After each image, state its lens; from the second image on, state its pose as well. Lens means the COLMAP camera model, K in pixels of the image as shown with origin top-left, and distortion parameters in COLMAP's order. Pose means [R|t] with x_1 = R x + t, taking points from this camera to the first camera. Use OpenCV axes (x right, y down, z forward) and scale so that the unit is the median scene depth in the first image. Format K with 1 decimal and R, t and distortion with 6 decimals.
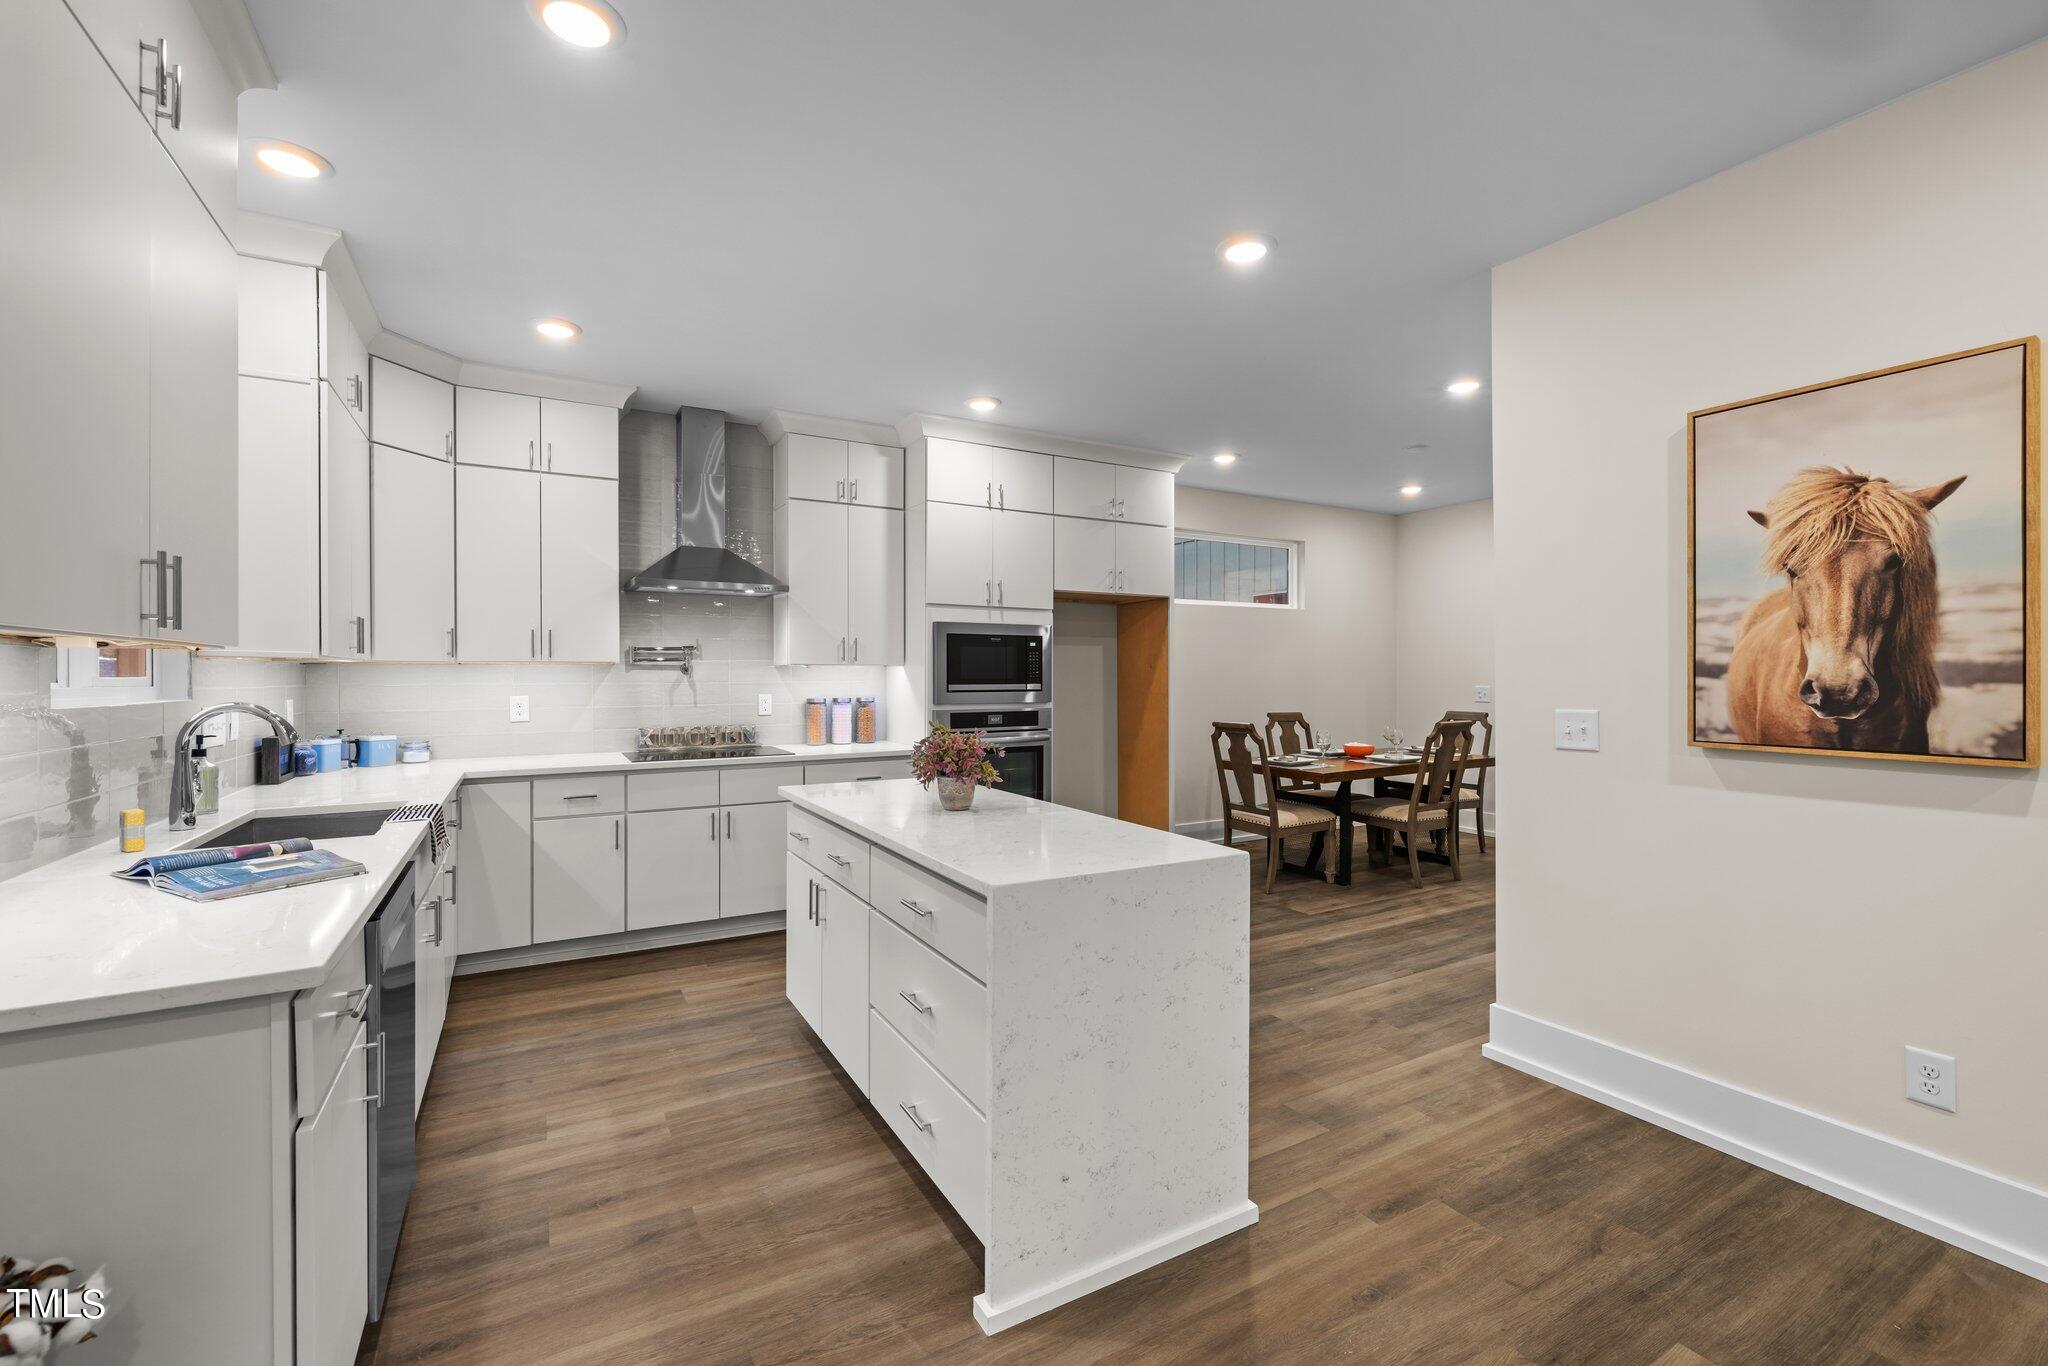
lens RADIAL K [[855.1, 0, 1018.6], [0, 855.1, 675.6], [0, 0, 1]] dist [0.000135, 0.000949]
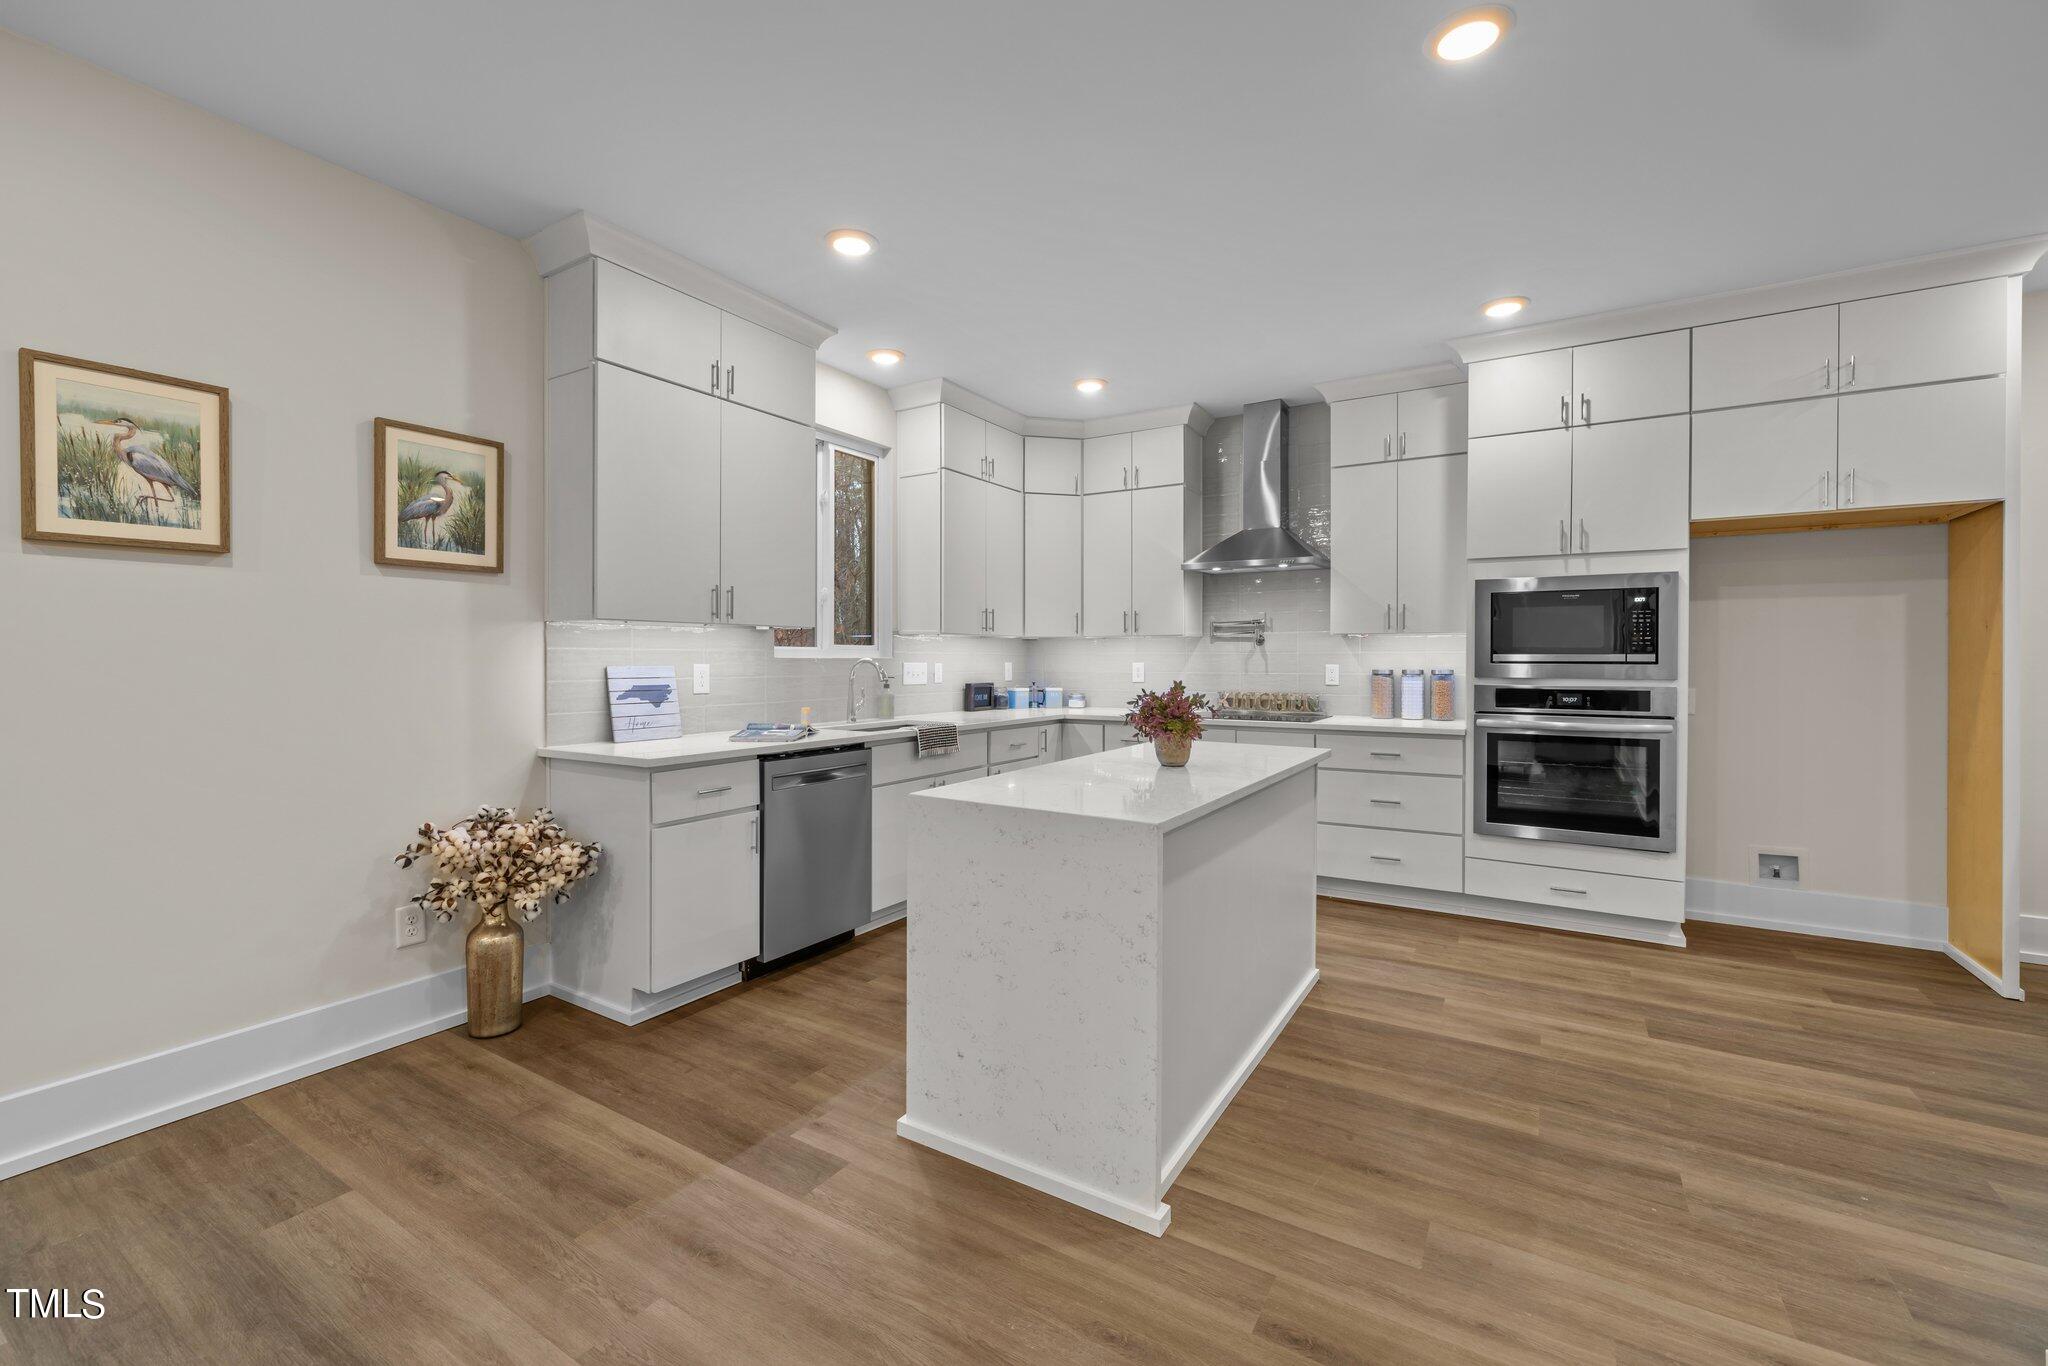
lens RADIAL K [[855.1, 0, 1010.7], [0, 855.1, 662.2], [0, 0, 1]] dist [0.000135, 0.000949]
pose [[0.471649, 0.006403, -0.881763, 0.474272], [-0.002591, 0.999979, 0.005876, 0.015902], [0.881783, -0.000487, 0.471655, 0.212140]]
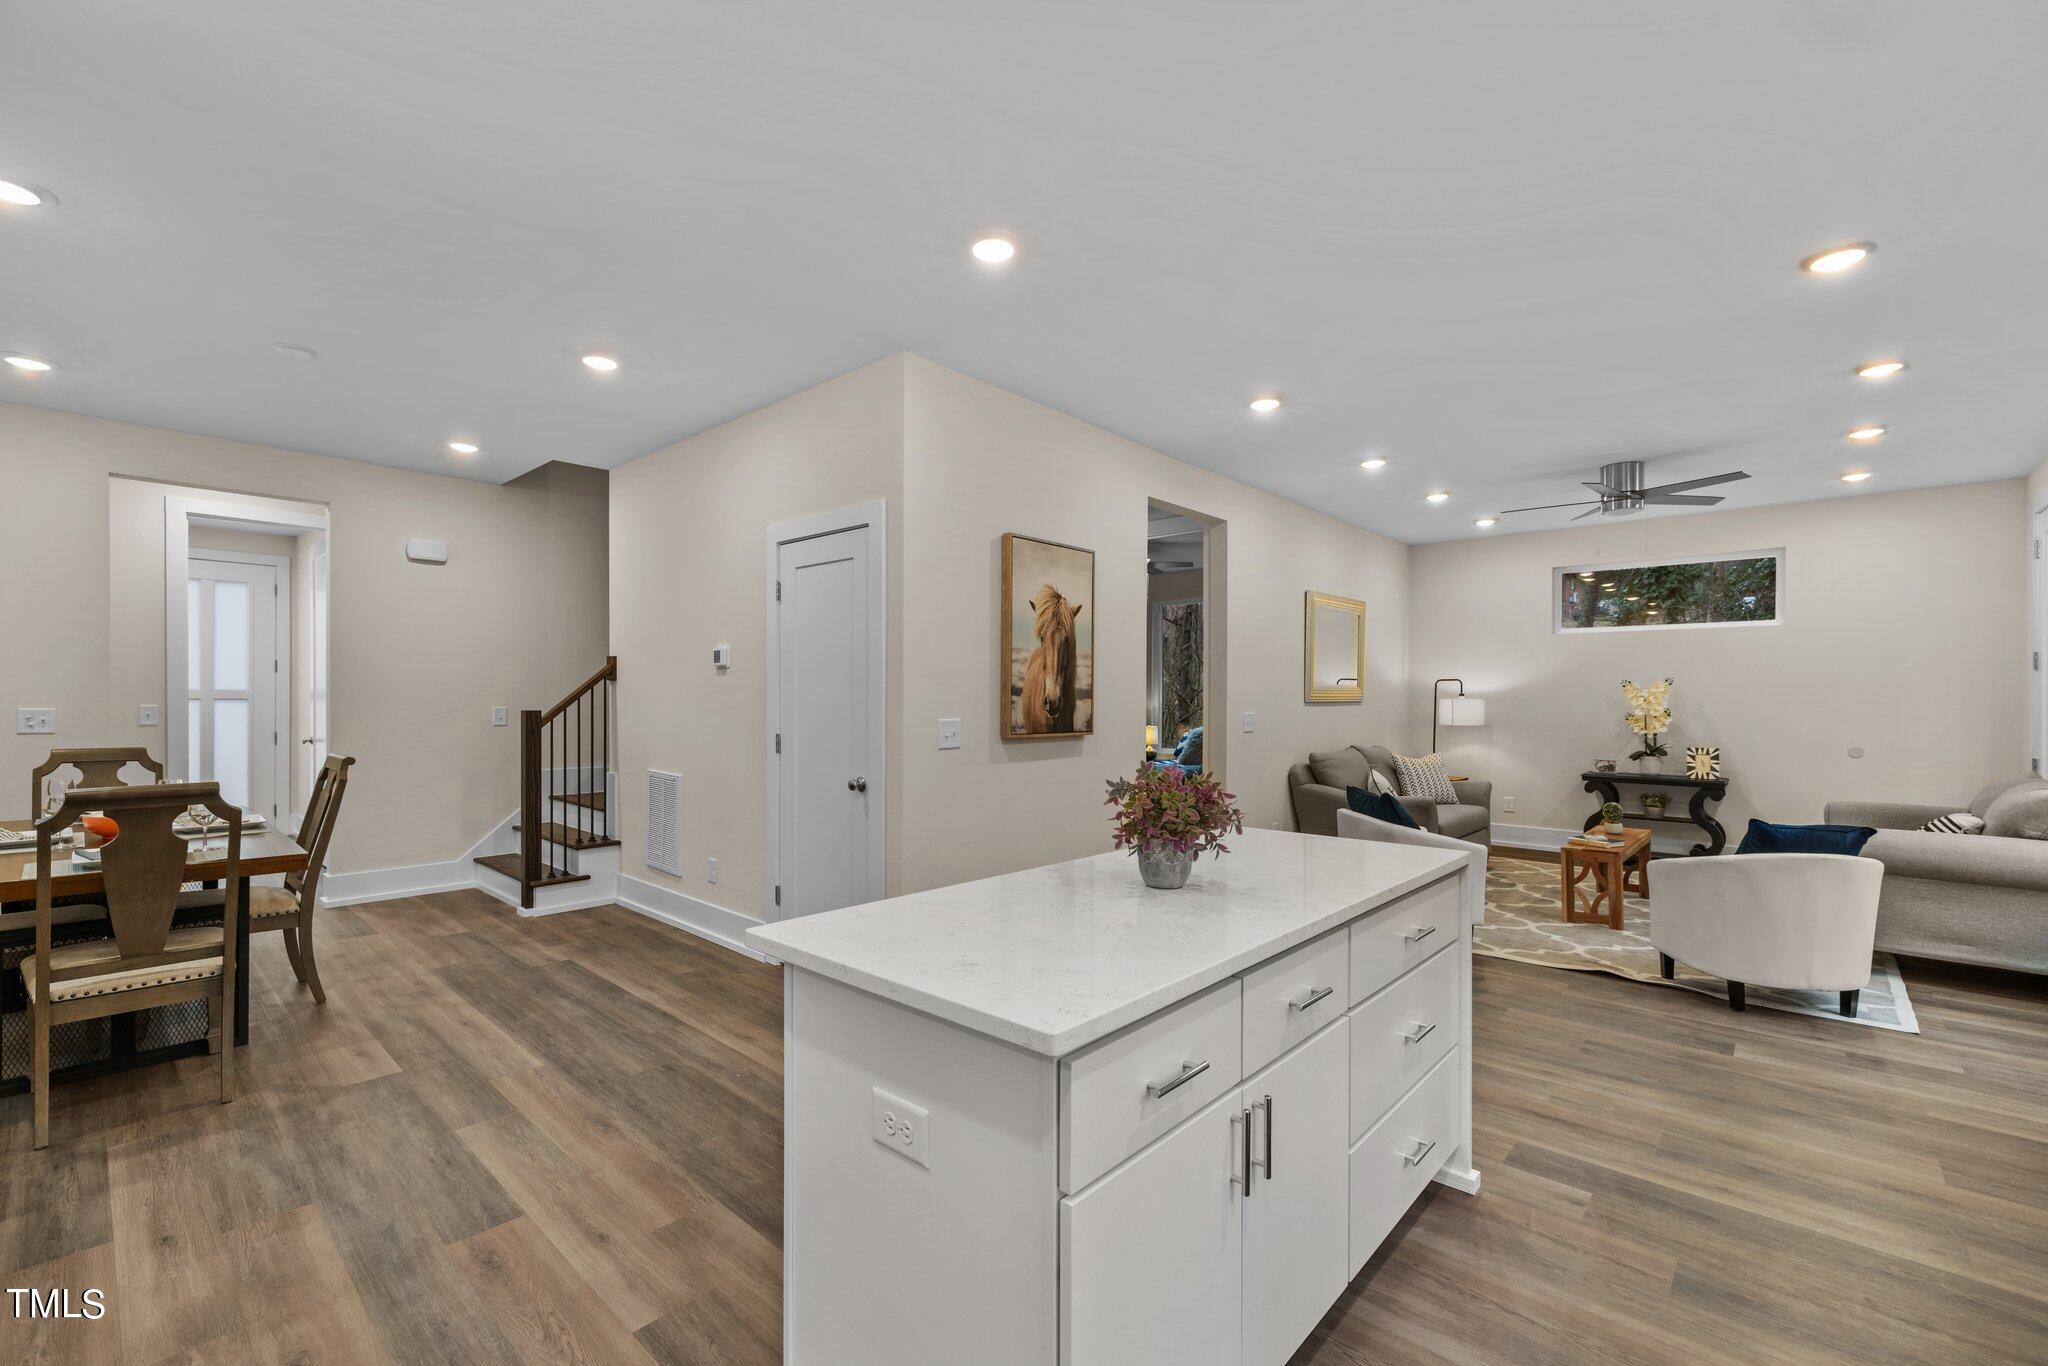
lens RADIAL K [[855.1, 0, 1010.7], [0, 855.1, 708.4], [0, 0, 1]] dist [0.000135, 0.000949]
pose [[-0.302143, -0.011694, 0.953191, -0.429417], [-0.003312, 0.999932, 0.011217, 0.004795], [-0.953257, 0.000232, -0.302161, 0.834410]]
